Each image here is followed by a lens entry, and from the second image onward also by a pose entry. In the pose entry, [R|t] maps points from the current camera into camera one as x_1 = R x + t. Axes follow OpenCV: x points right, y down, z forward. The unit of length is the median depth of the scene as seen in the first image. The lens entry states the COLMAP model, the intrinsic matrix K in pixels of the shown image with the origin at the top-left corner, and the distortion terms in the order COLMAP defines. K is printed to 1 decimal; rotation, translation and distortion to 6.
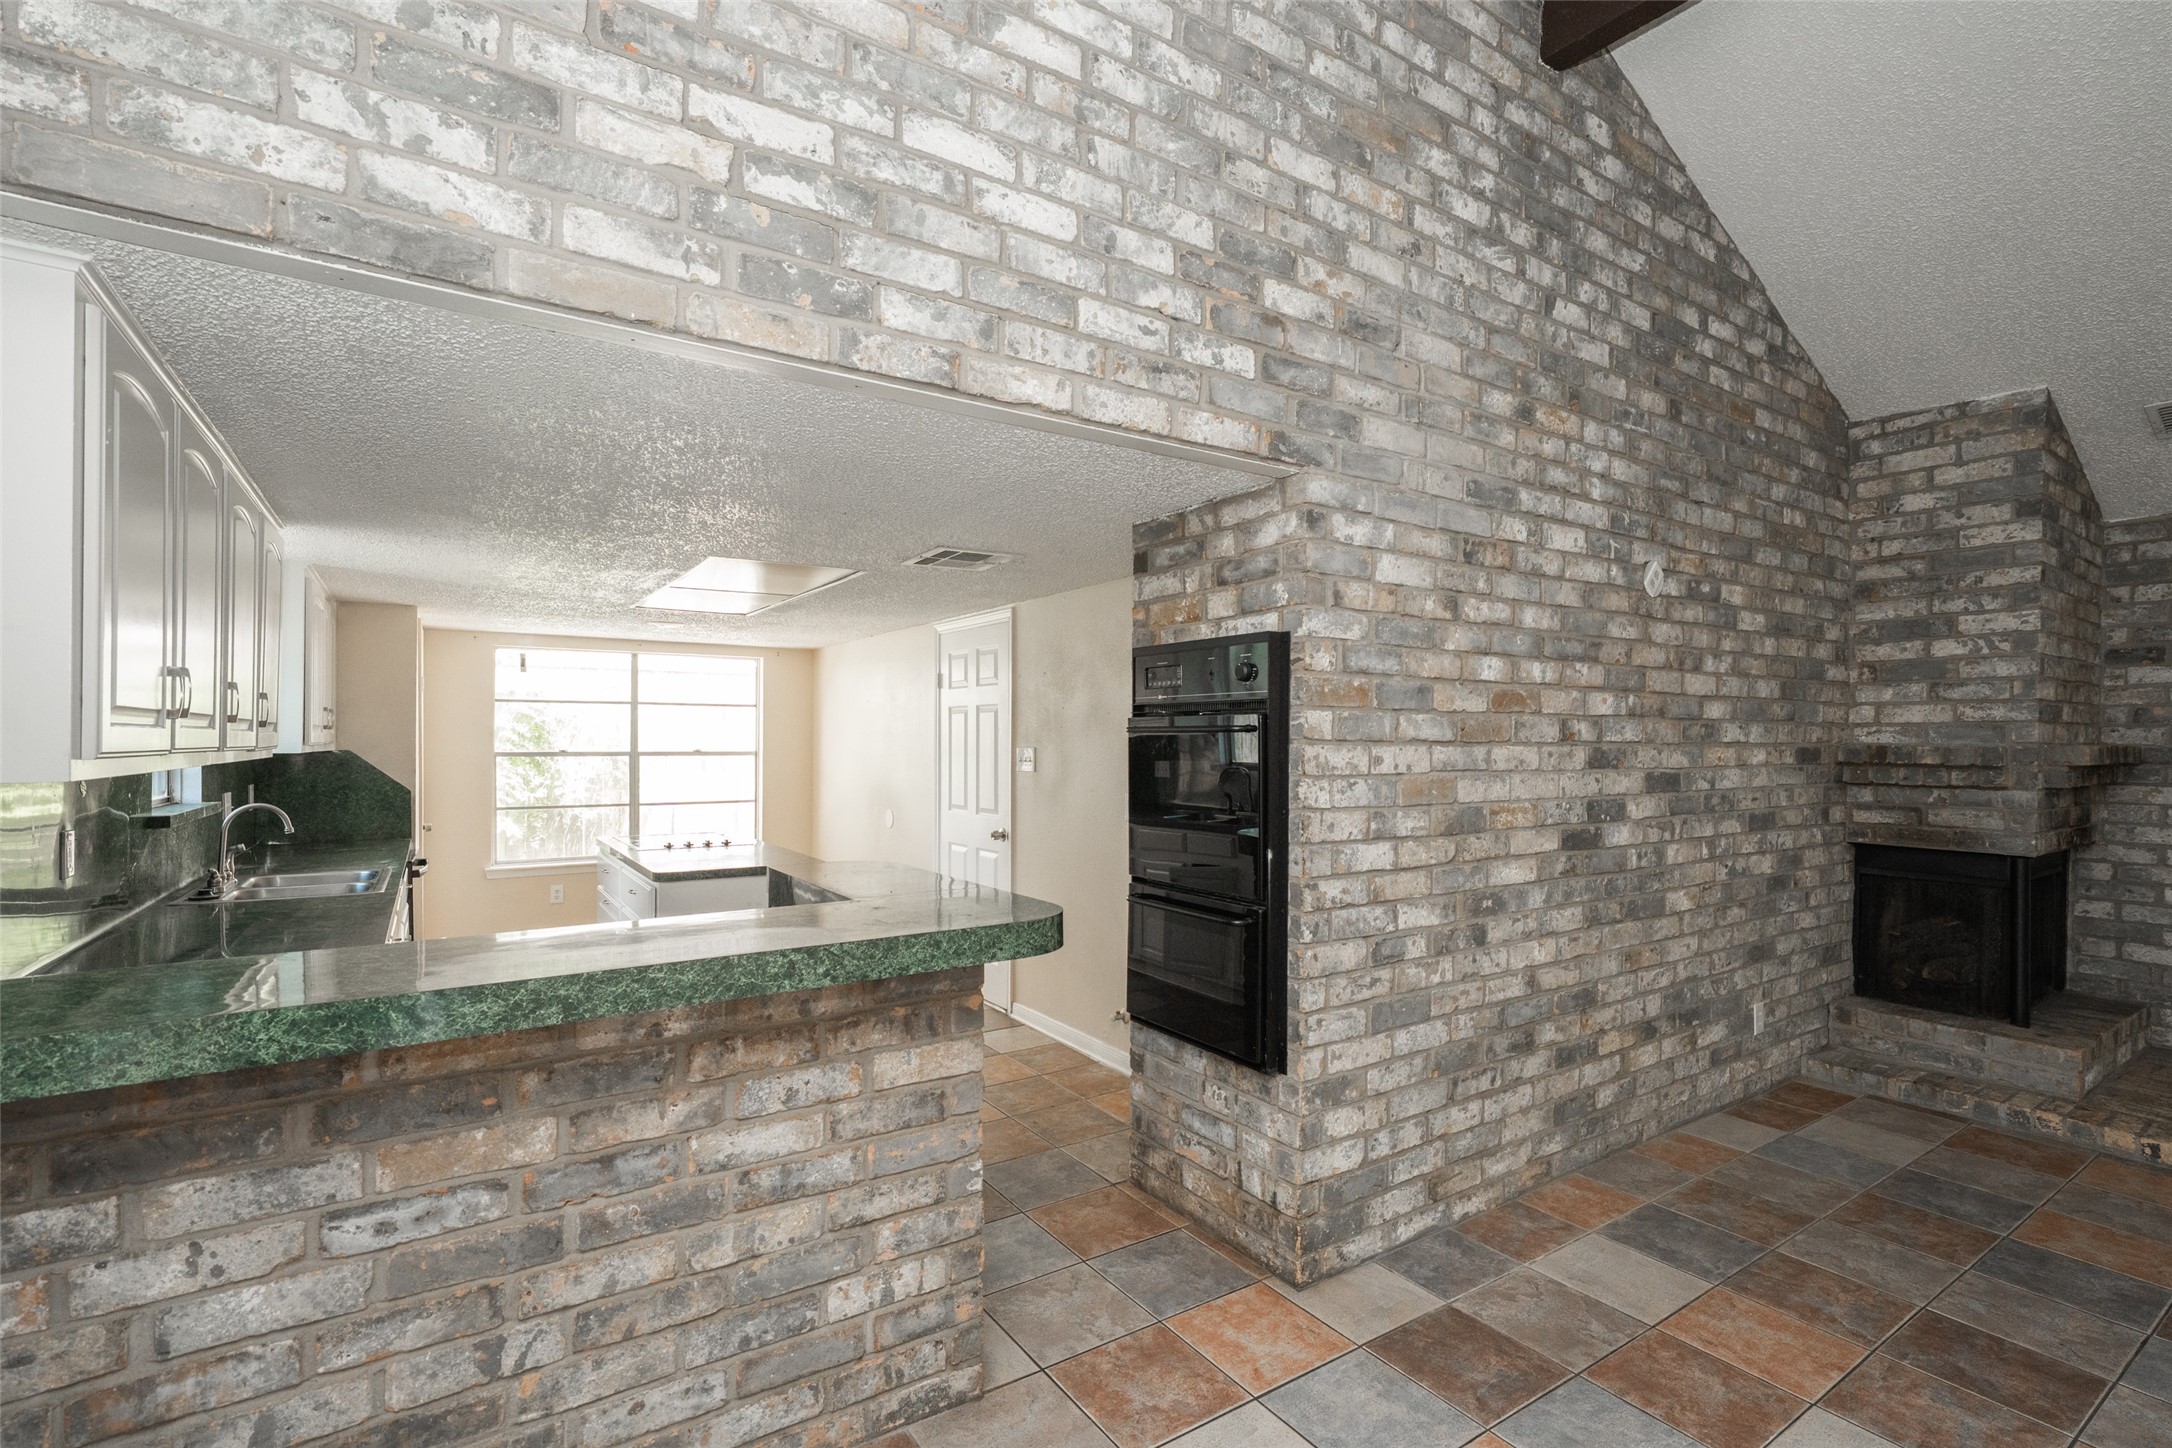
lens RADIAL K [[973.6, 0, 1086.2], [0, 973.6, 745.6], [0, 0, 1]] dist [-0.005159, 0.001680]
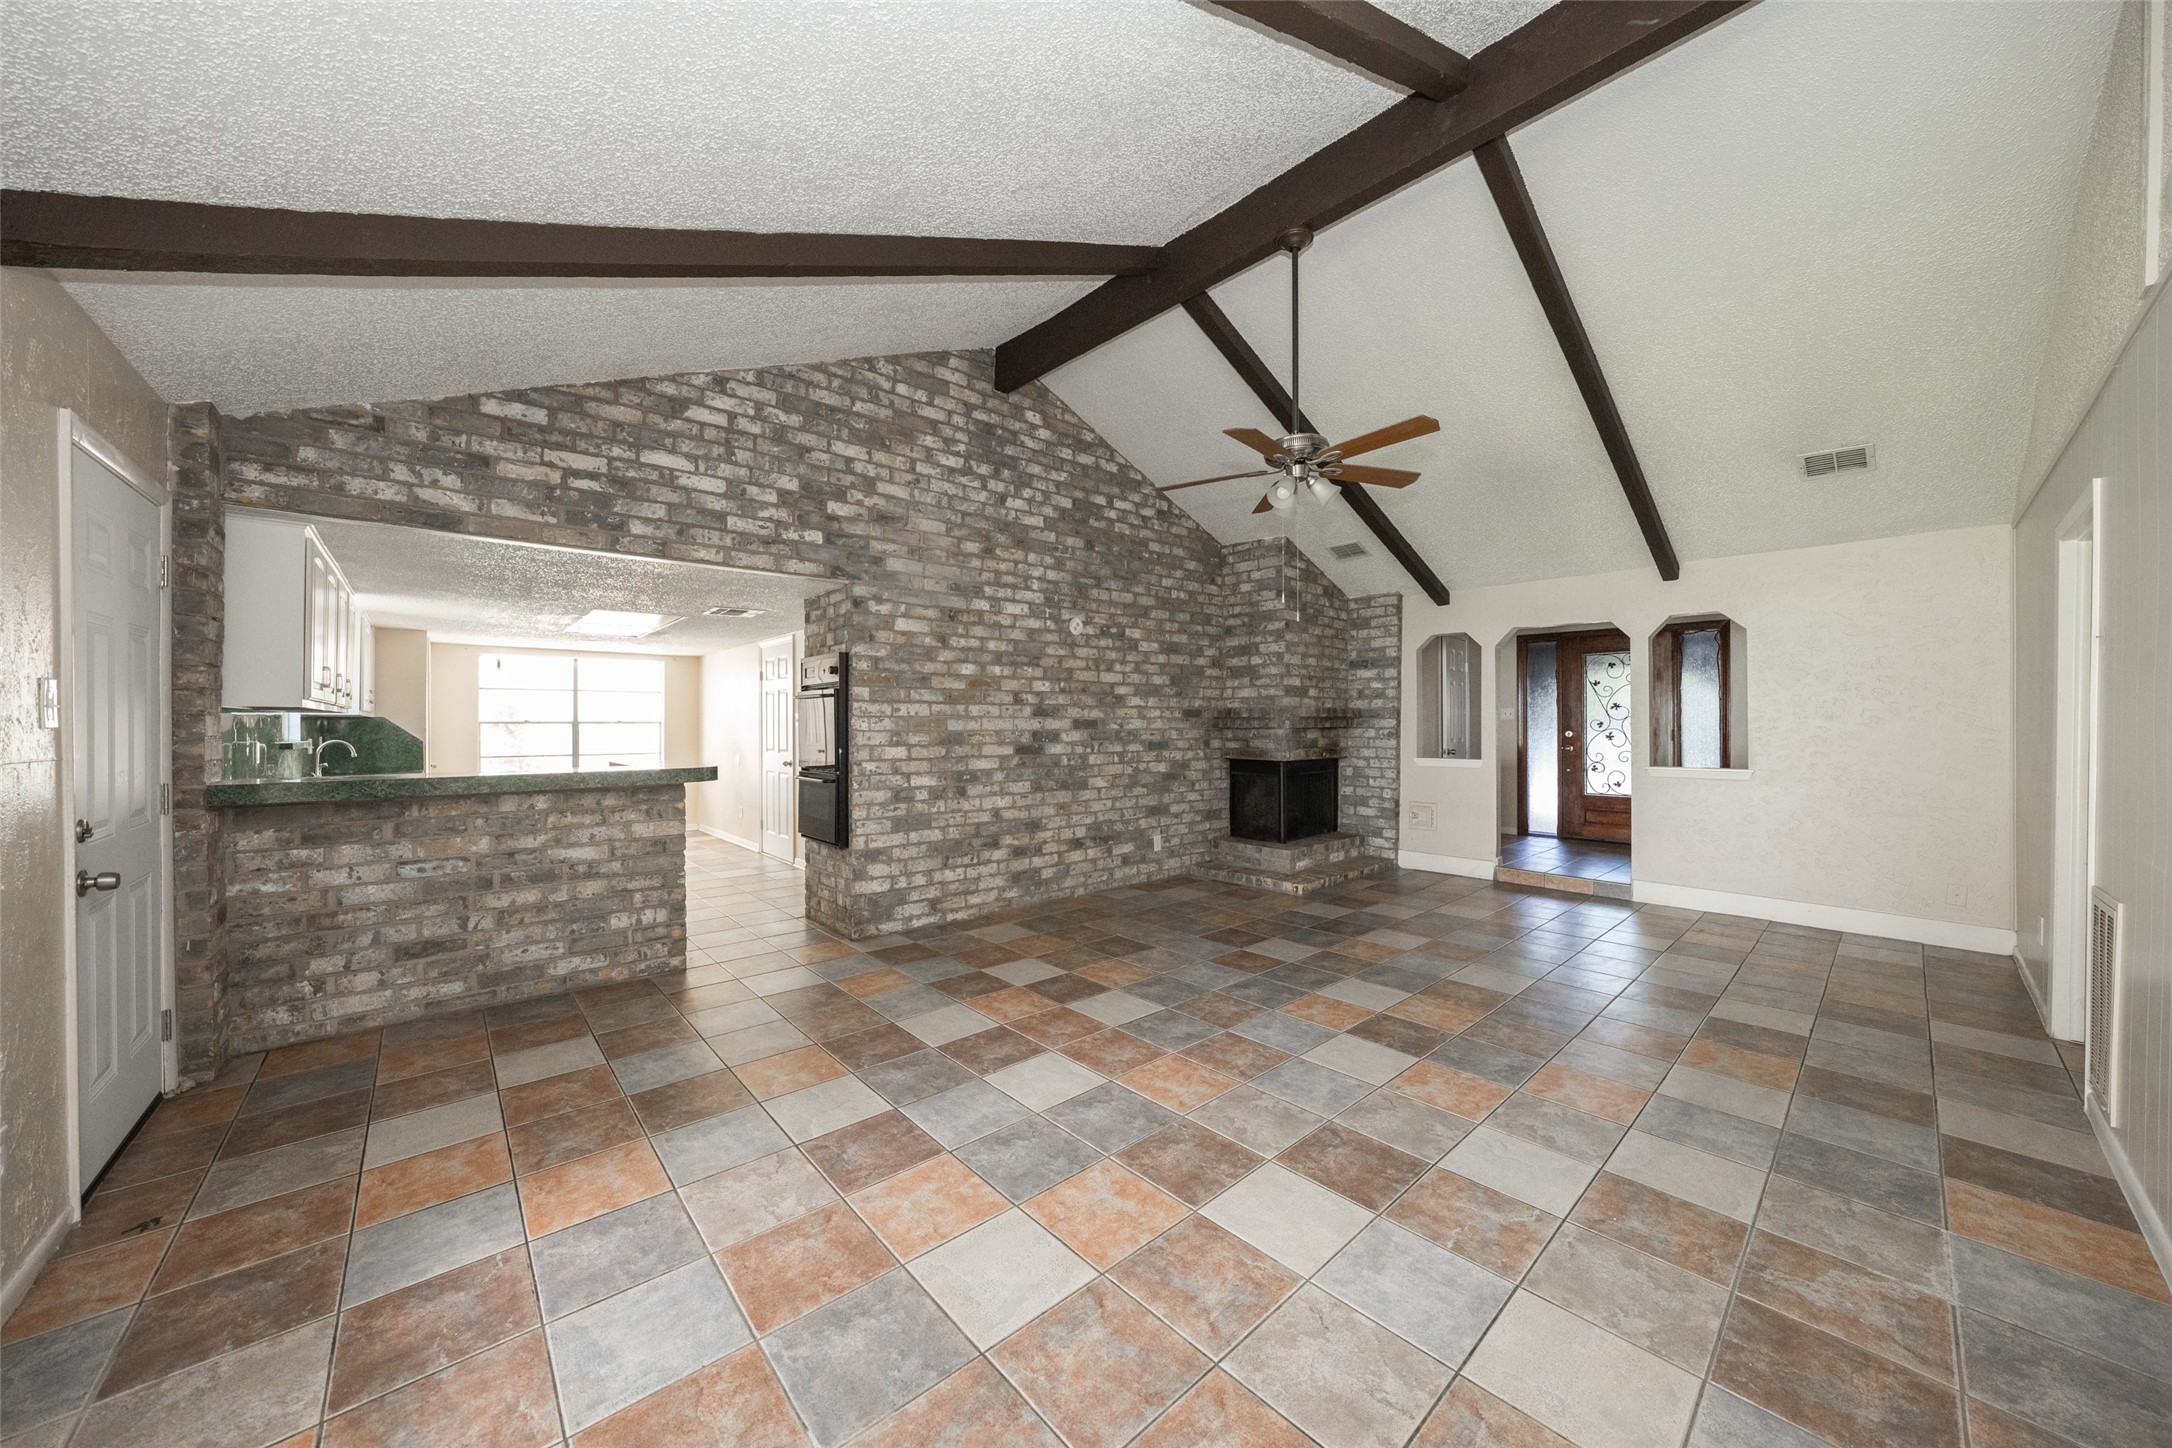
lens RADIAL K [[743.6, 0, 1083.9], [0, 743.6, 724.3], [0, 0, 1]] dist [-0.026800, 0.005125]
pose [[0.990518, -0.005910, 0.137259, 0.440791], [0.006600, 0.999968, -0.004576, 0.052997], [-0.137228, 0.005438, 0.990525, -0.672710]]
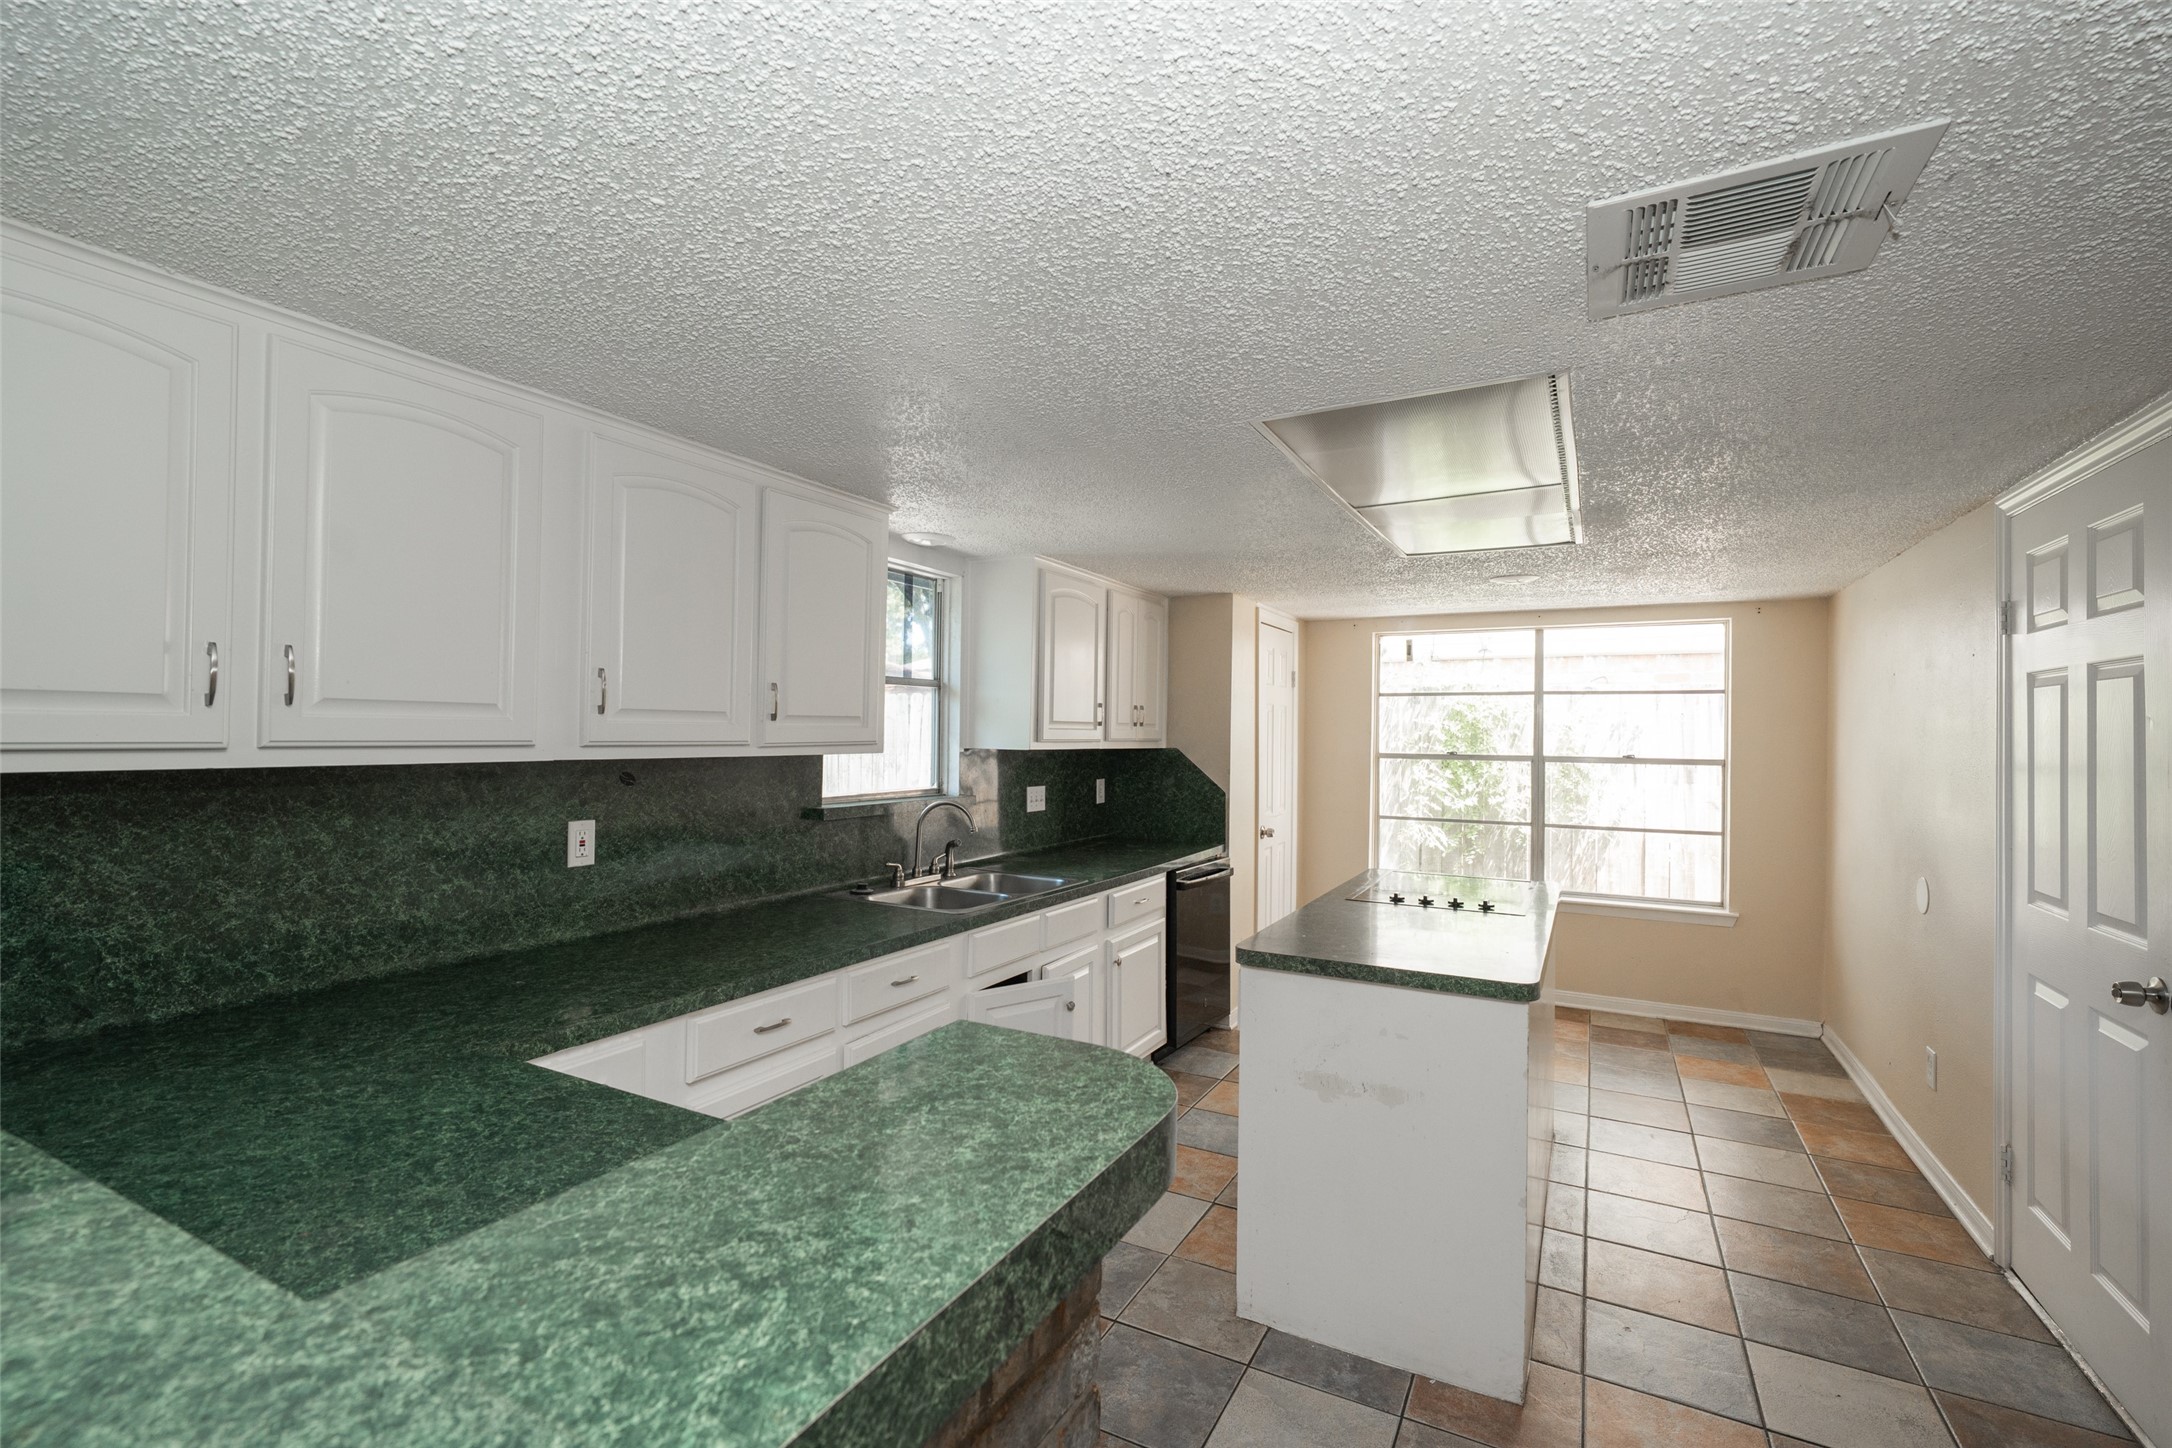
lens RADIAL K [[960.5, 0, 1086.0], [0, 960.5, 724.0], [0, 0, 1]] dist [-0.000202, 0.000265]
pose [[0.473689, -0.008517, -0.880651, 0.084143], [-0.010614, 0.999825, -0.015379, -0.008500], [0.880628, 0.016632, 0.473516, 0.775093]]
